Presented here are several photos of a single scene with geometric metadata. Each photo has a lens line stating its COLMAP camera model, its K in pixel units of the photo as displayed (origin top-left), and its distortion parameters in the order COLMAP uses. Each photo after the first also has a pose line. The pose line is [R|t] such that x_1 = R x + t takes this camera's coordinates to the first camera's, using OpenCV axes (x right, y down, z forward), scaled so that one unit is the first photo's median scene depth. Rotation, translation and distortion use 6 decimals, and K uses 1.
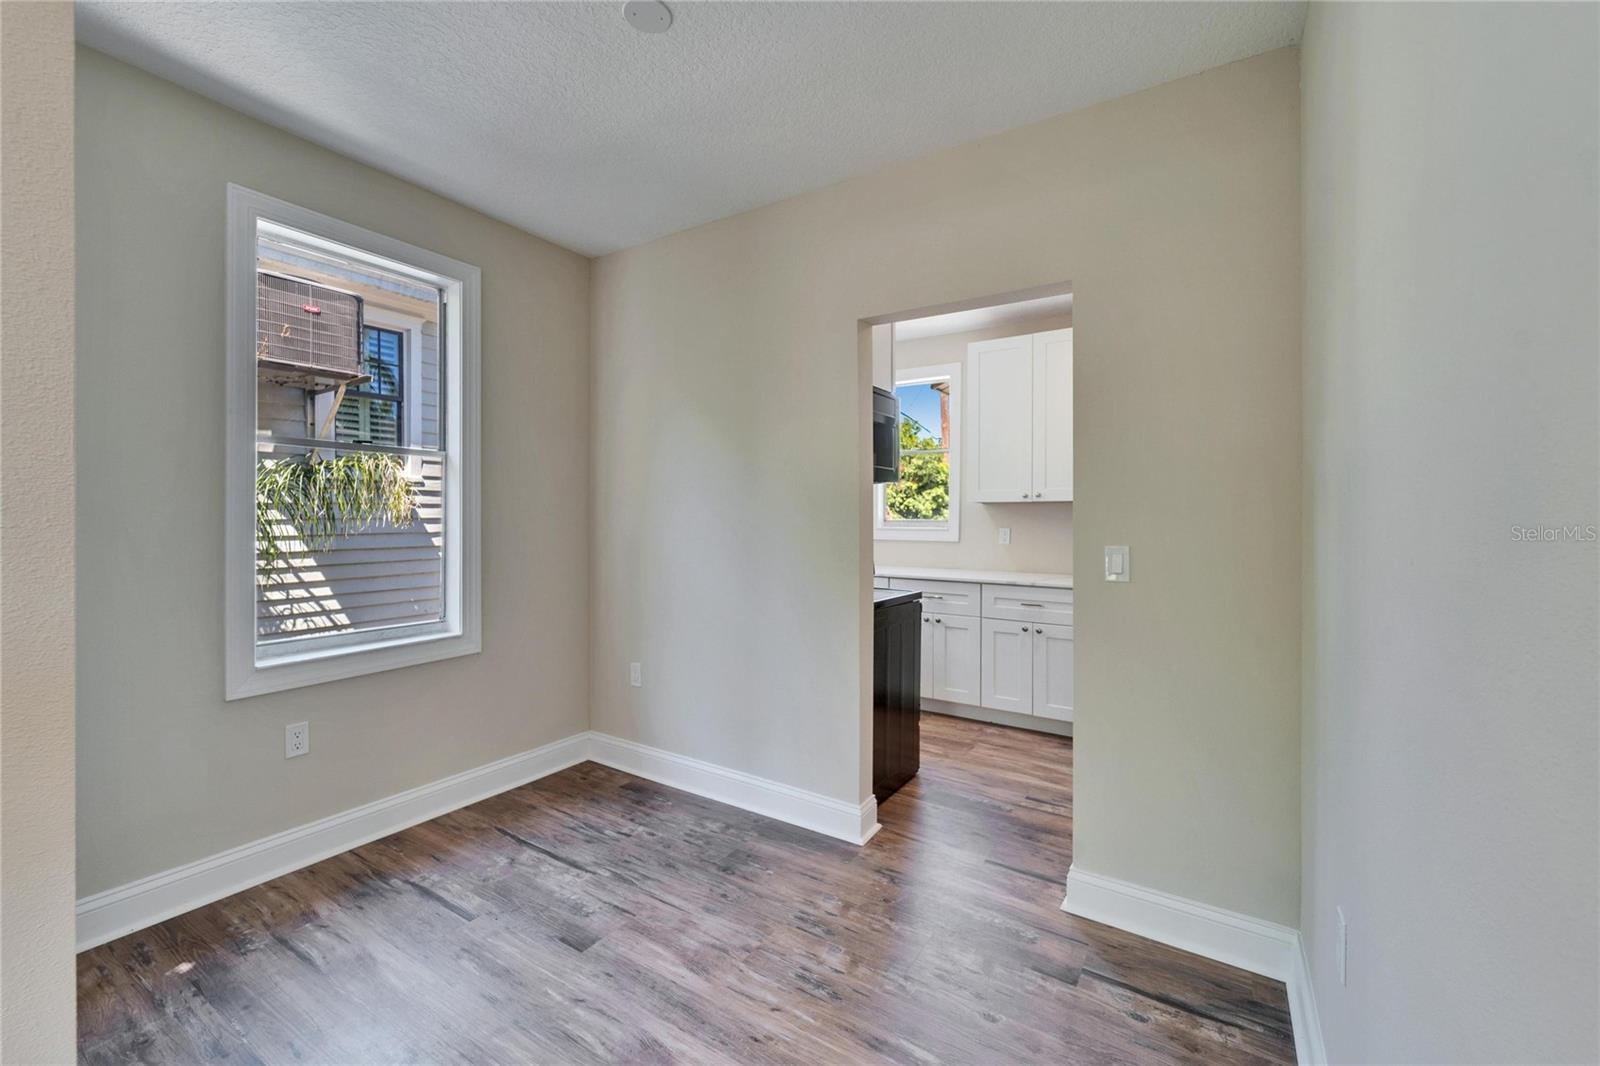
lens RADIAL K [[661.0, 0, 780.9], [0, 661.0, 511.0], [0, 0, 1]] dist [0.004053, -0.002388]
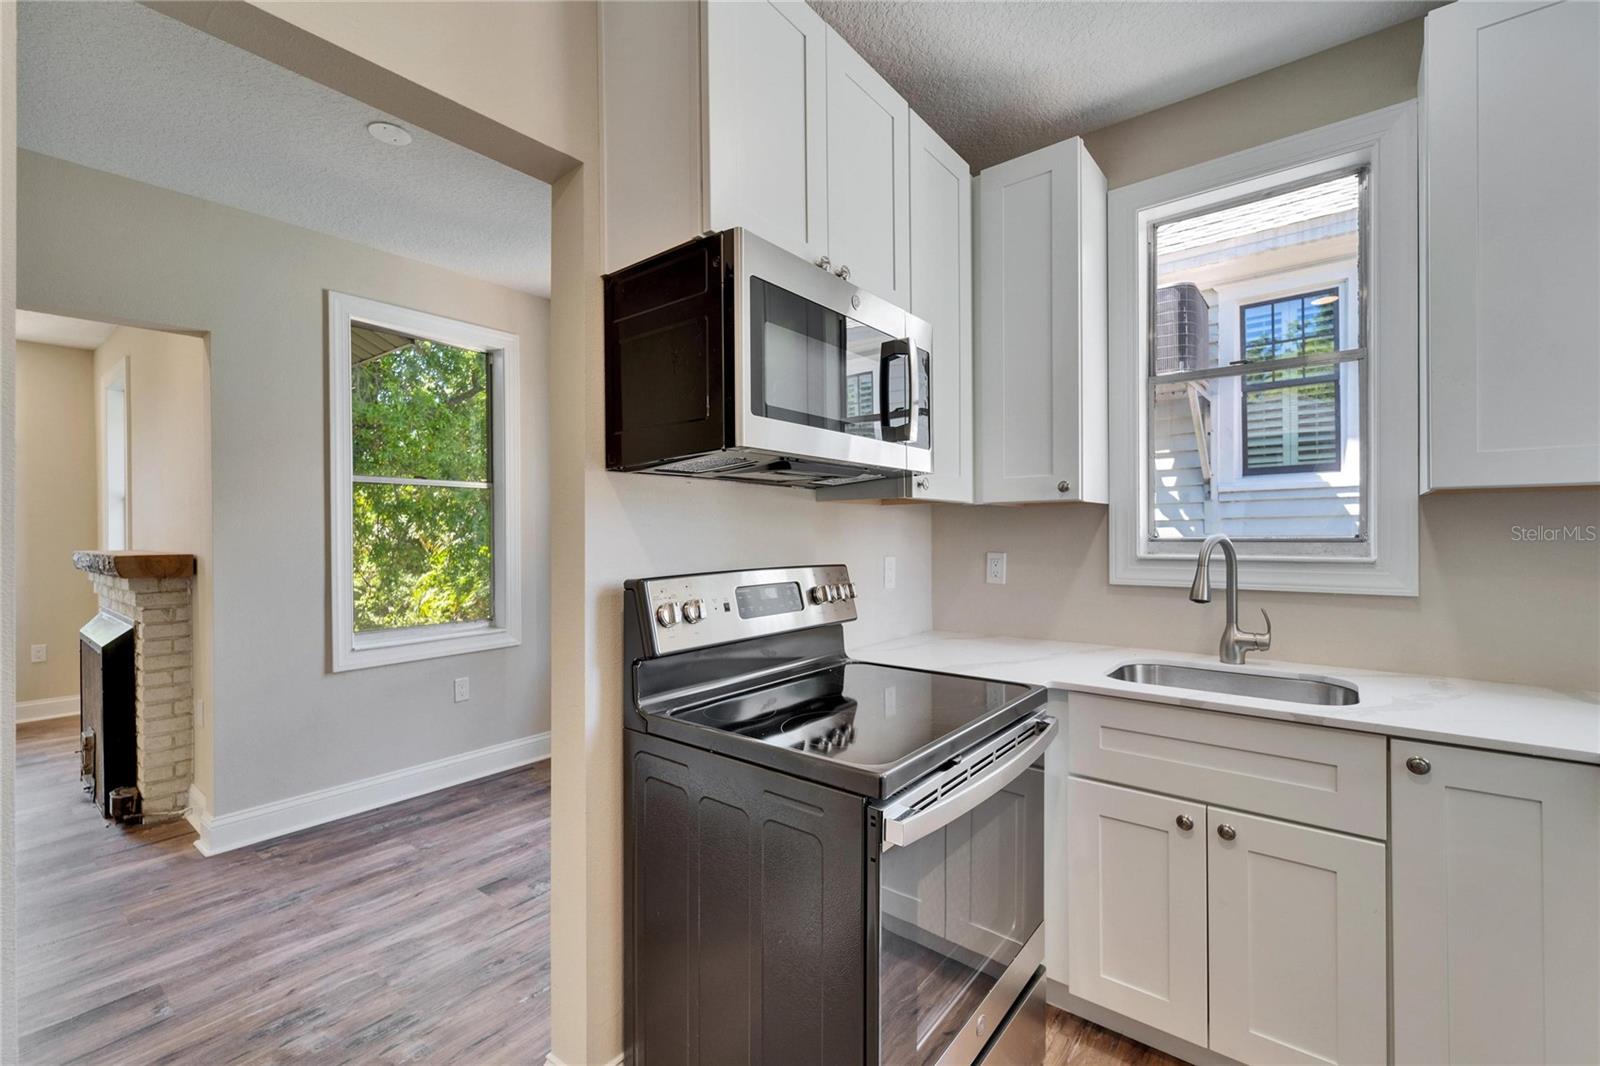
lens RADIAL K [[661.0, 0, 783.2], [0, 661.0, 536.2], [0, 0, 1]] dist [0.004053, -0.002388]
pose [[-0.098174, -0.000855, -0.995169, 0.841118], [0.014383, 0.999894, -0.002277, 0.016220], [0.995065, -0.014537, -0.098151, 1.624643]]
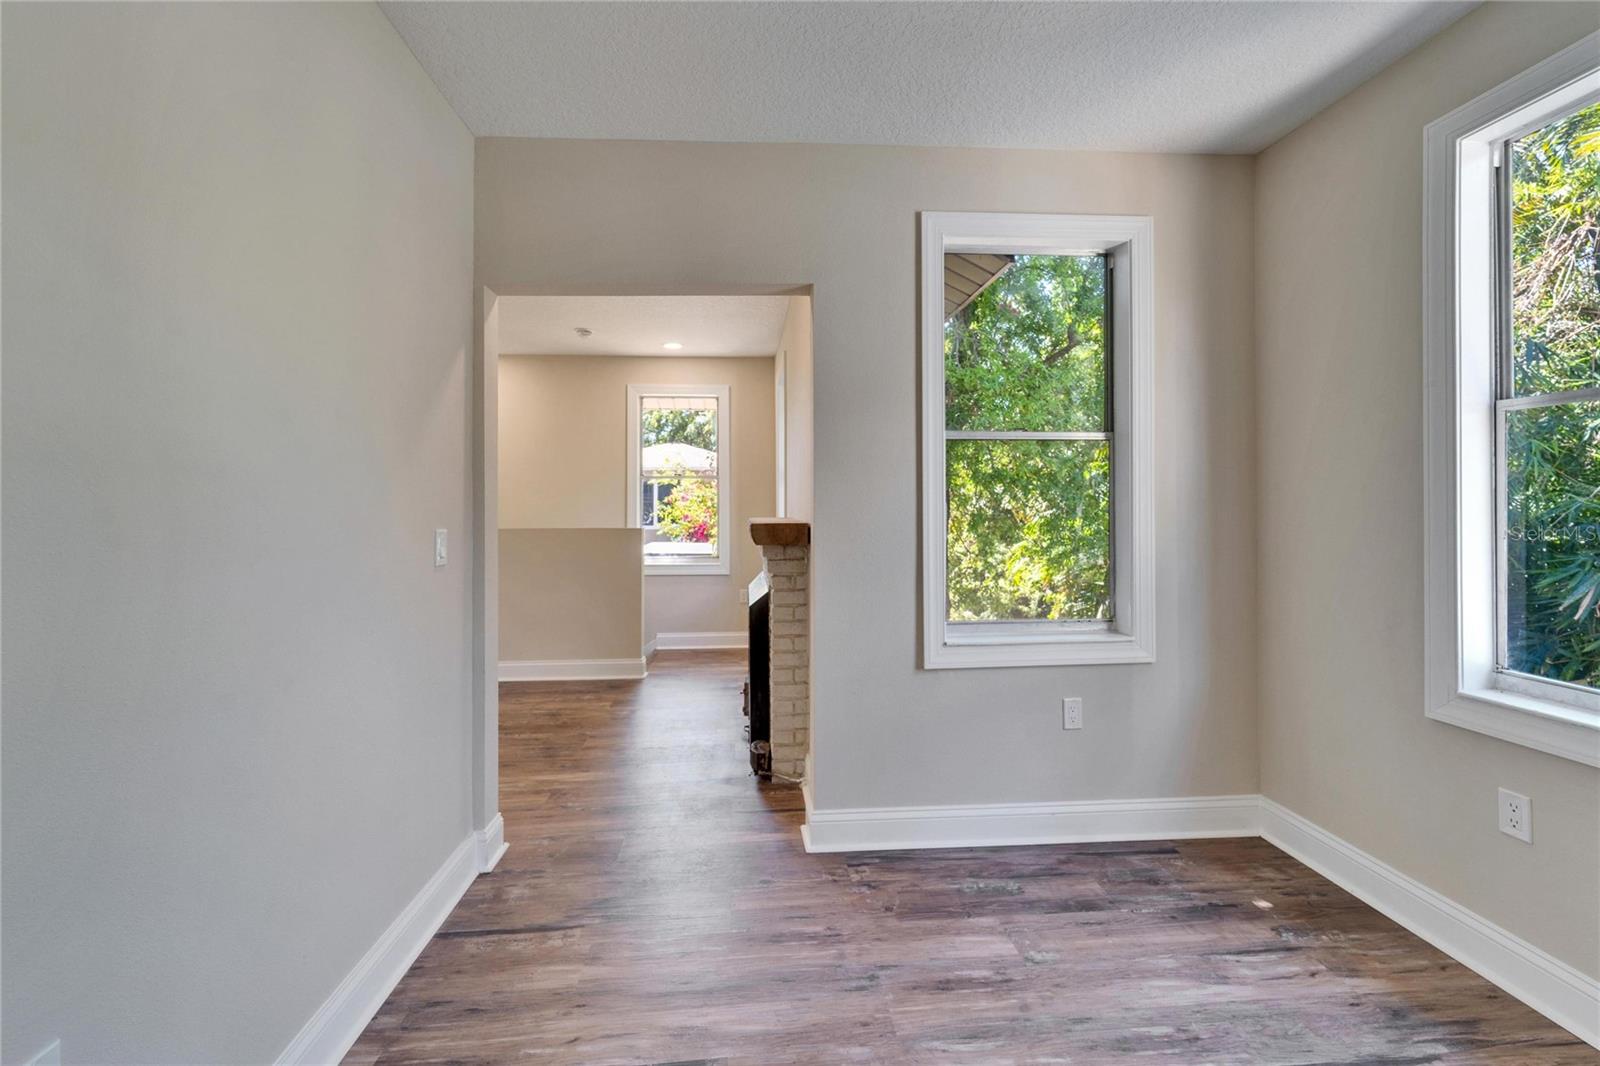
lens RADIAL K [[661.0, 0, 792.4], [0, 661.0, 505.8], [0, 0, 1]] dist [0.004053, -0.002388]
pose [[-0.795451, -0.003763, -0.606006, 0.393164], [0.005528, 0.999894, -0.013465, 0.015631], [0.605992, -0.014060, -0.795346, 1.295769]]
